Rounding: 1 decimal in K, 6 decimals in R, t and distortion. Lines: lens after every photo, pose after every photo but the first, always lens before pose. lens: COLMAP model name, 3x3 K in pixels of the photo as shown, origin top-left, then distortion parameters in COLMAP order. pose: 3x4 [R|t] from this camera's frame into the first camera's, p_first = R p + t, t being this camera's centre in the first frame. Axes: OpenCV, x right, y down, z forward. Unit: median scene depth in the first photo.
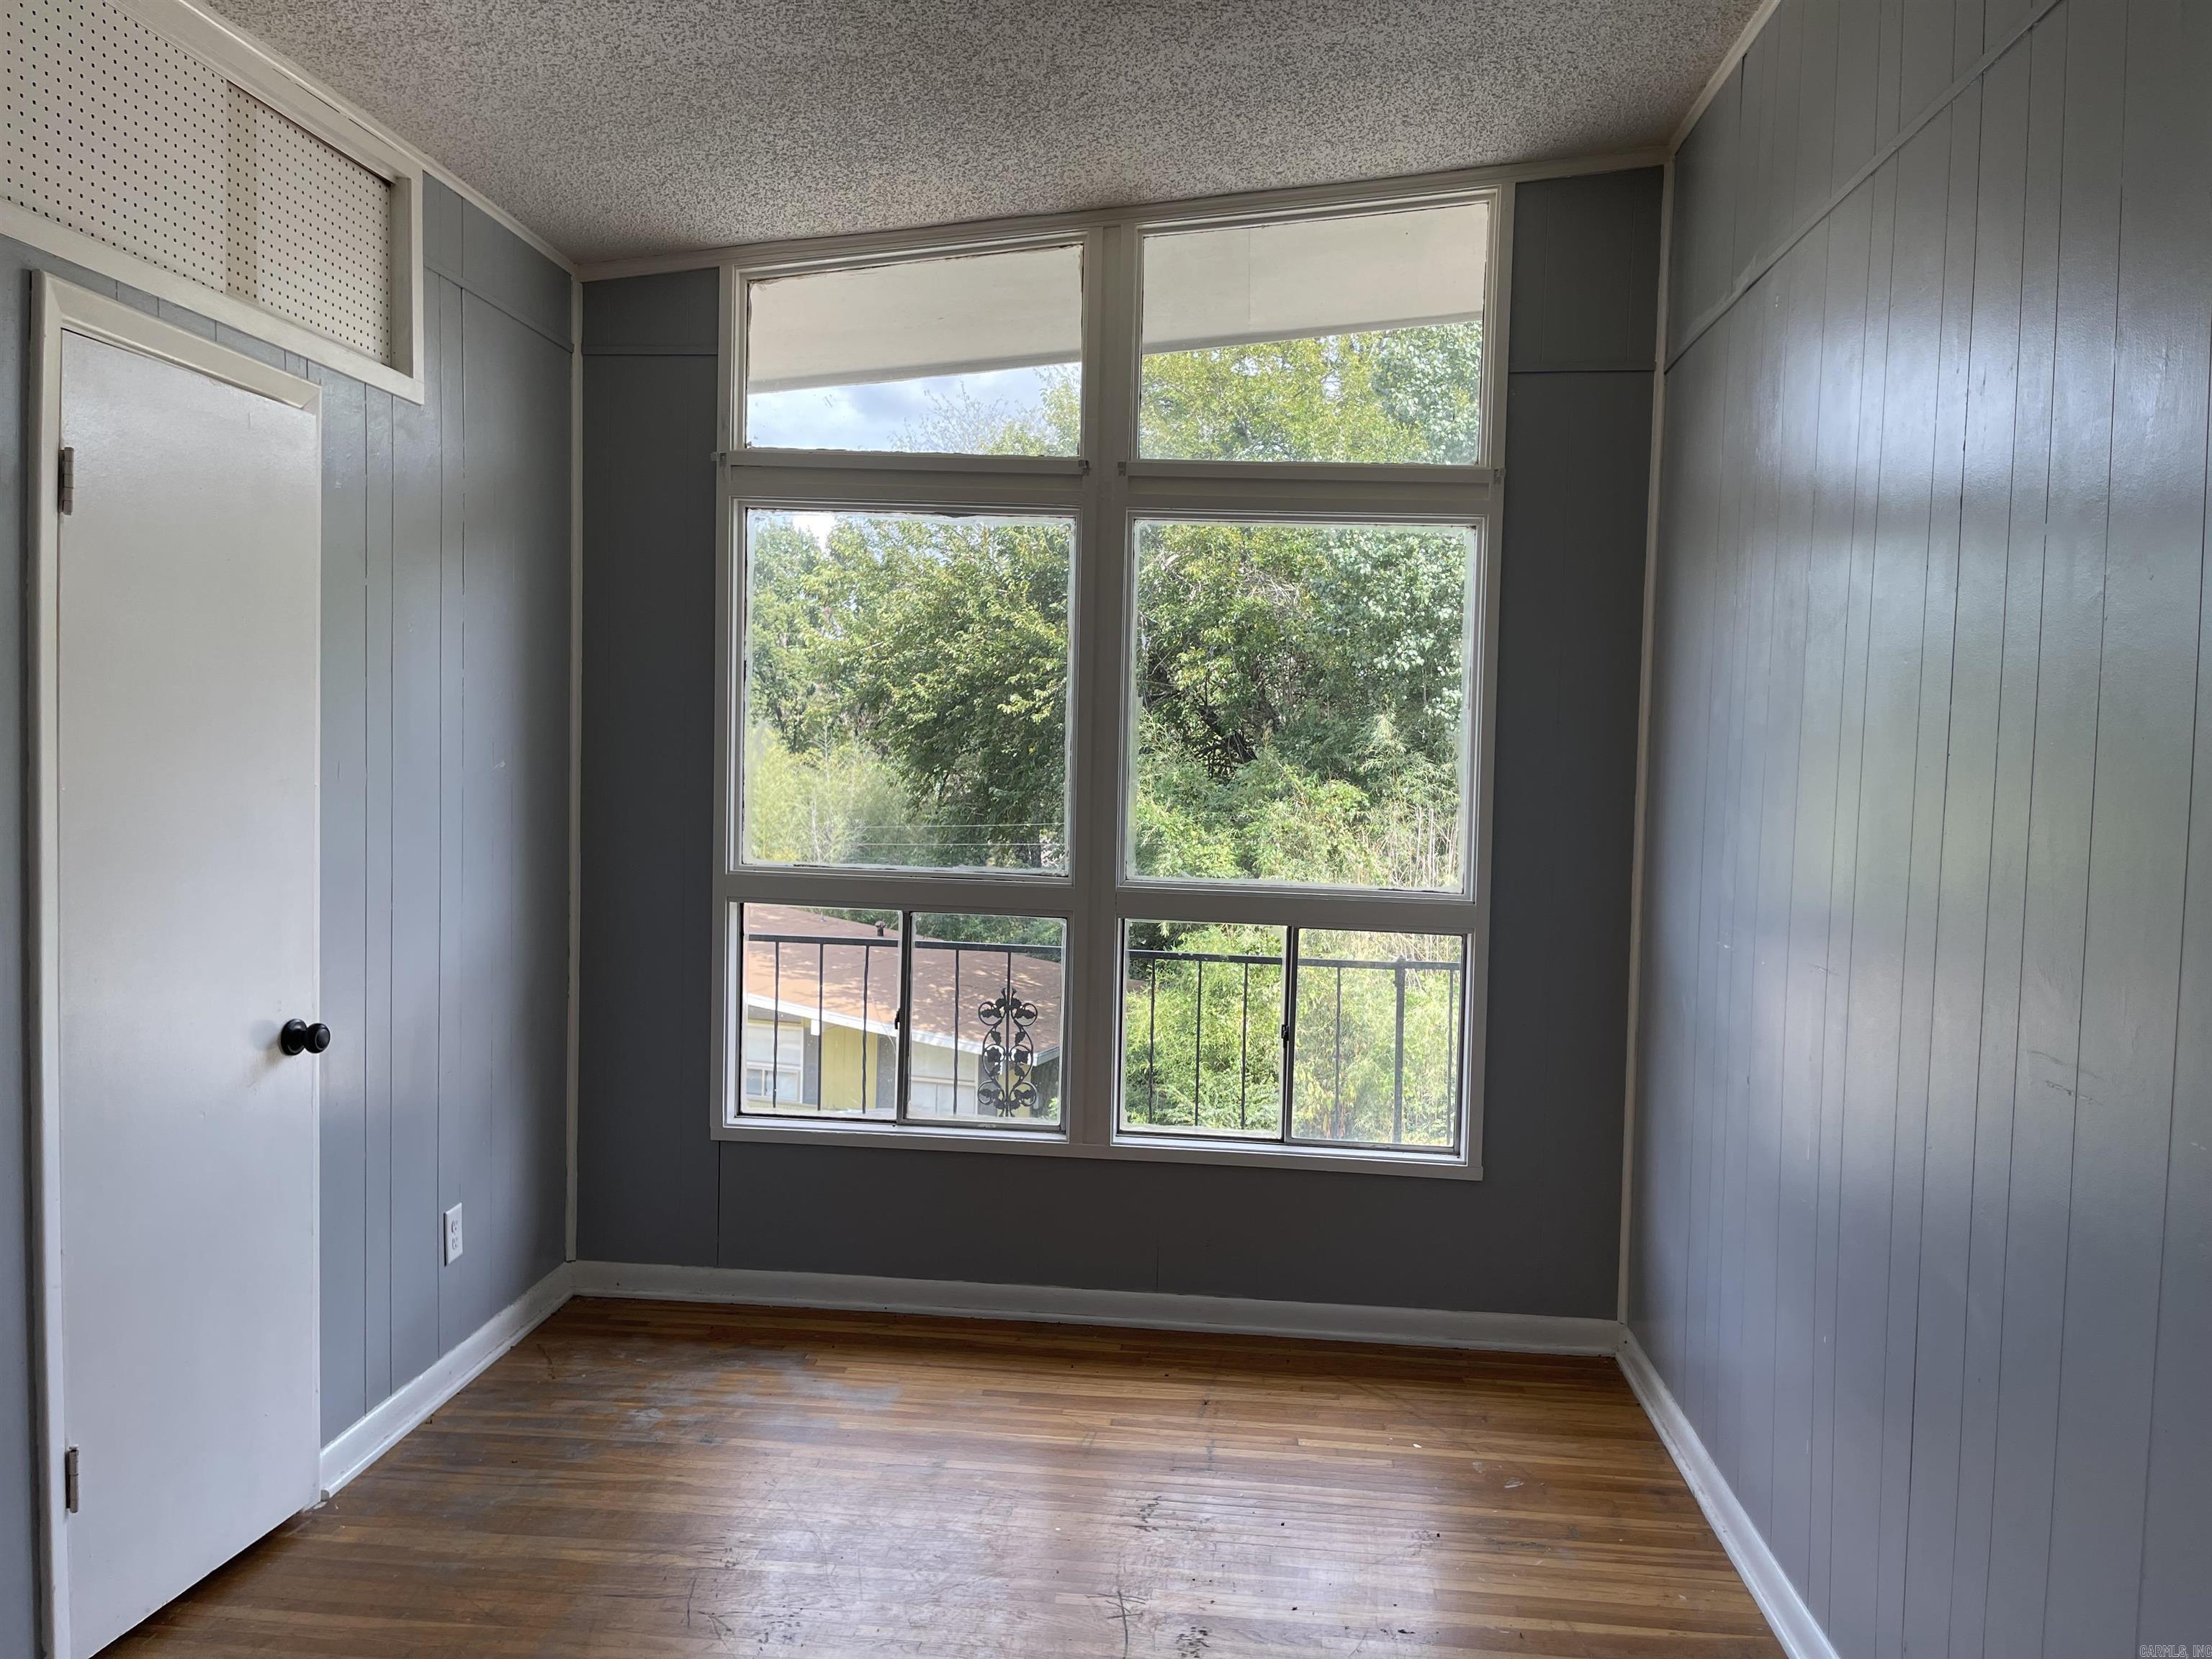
lens RADIAL K [[1652.1, 0, 1106.0], [0, 1652.1, 829.5], [0, 0, 1]] dist [0.041787, -0.003194]
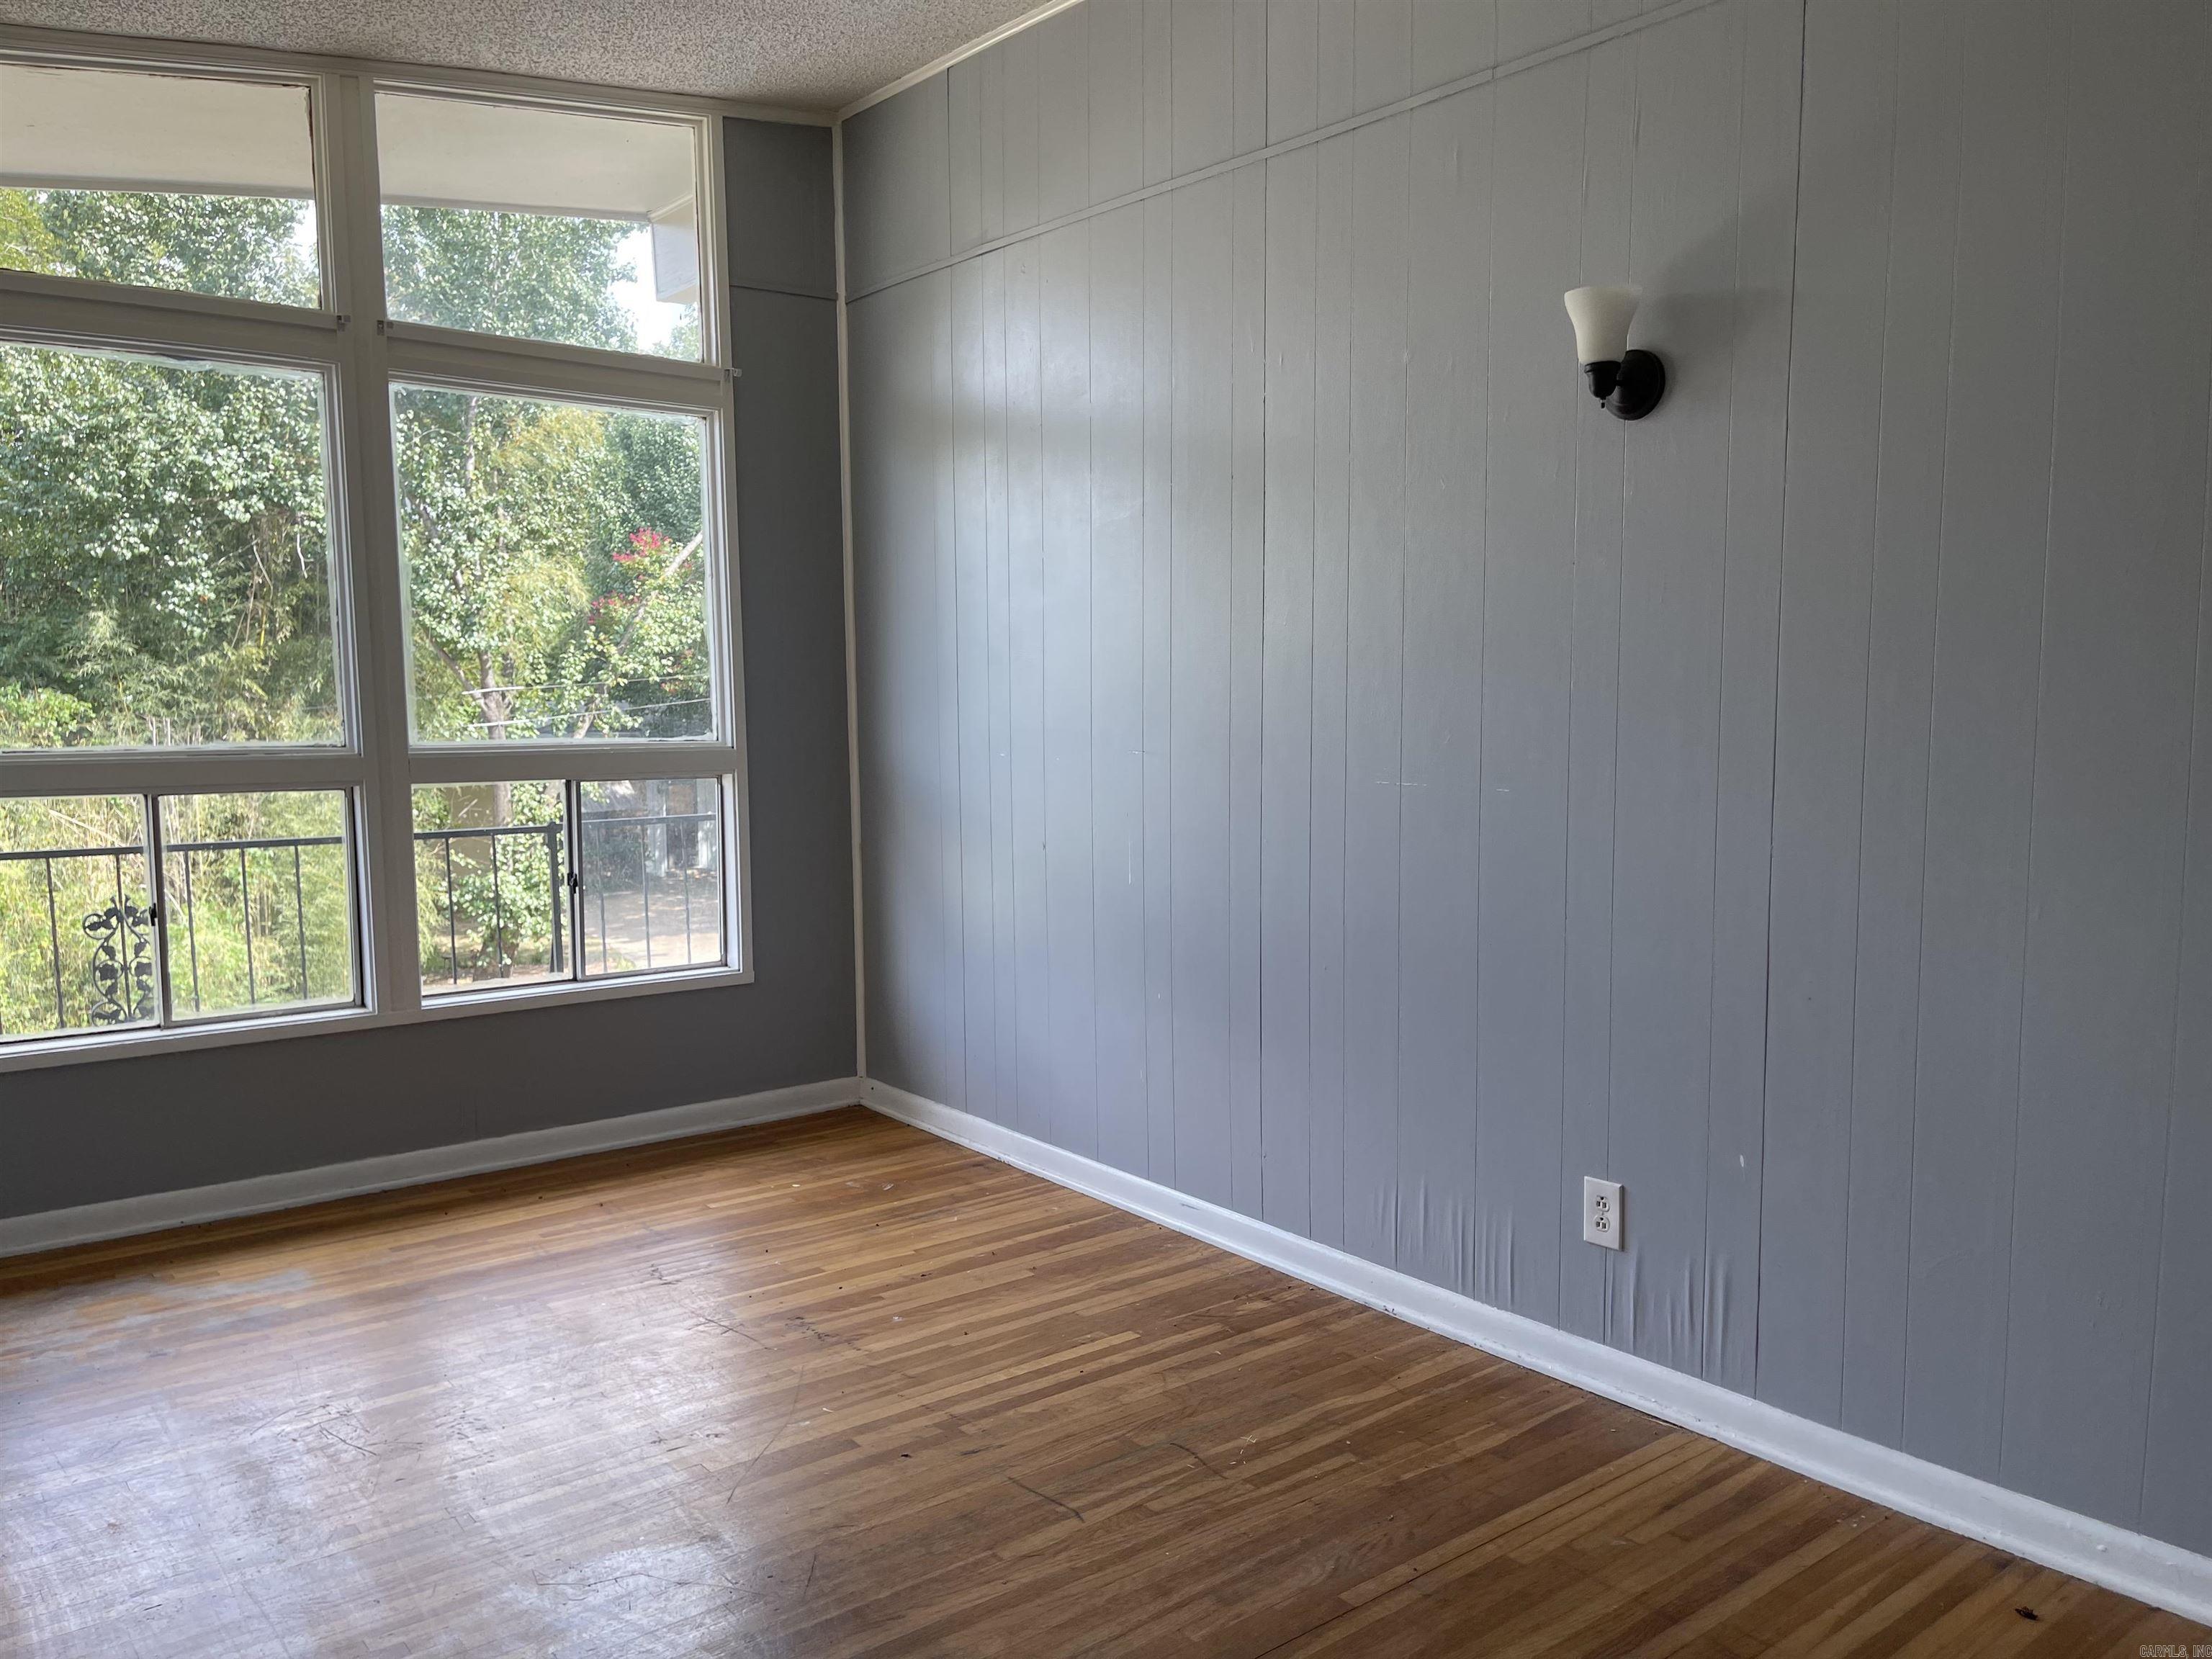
lens RADIAL K [[1641.1, 0, 1106.0], [0, 1641.1, 829.5], [0, 0, 1]] dist [0.071472, -0.101248]
pose [[0.736497, -0.092114, 0.670139, -0.361992], [0.051749, 0.995454, 0.079956, 0.022456], [-0.674458, -0.024208, 0.737916, -0.030899]]
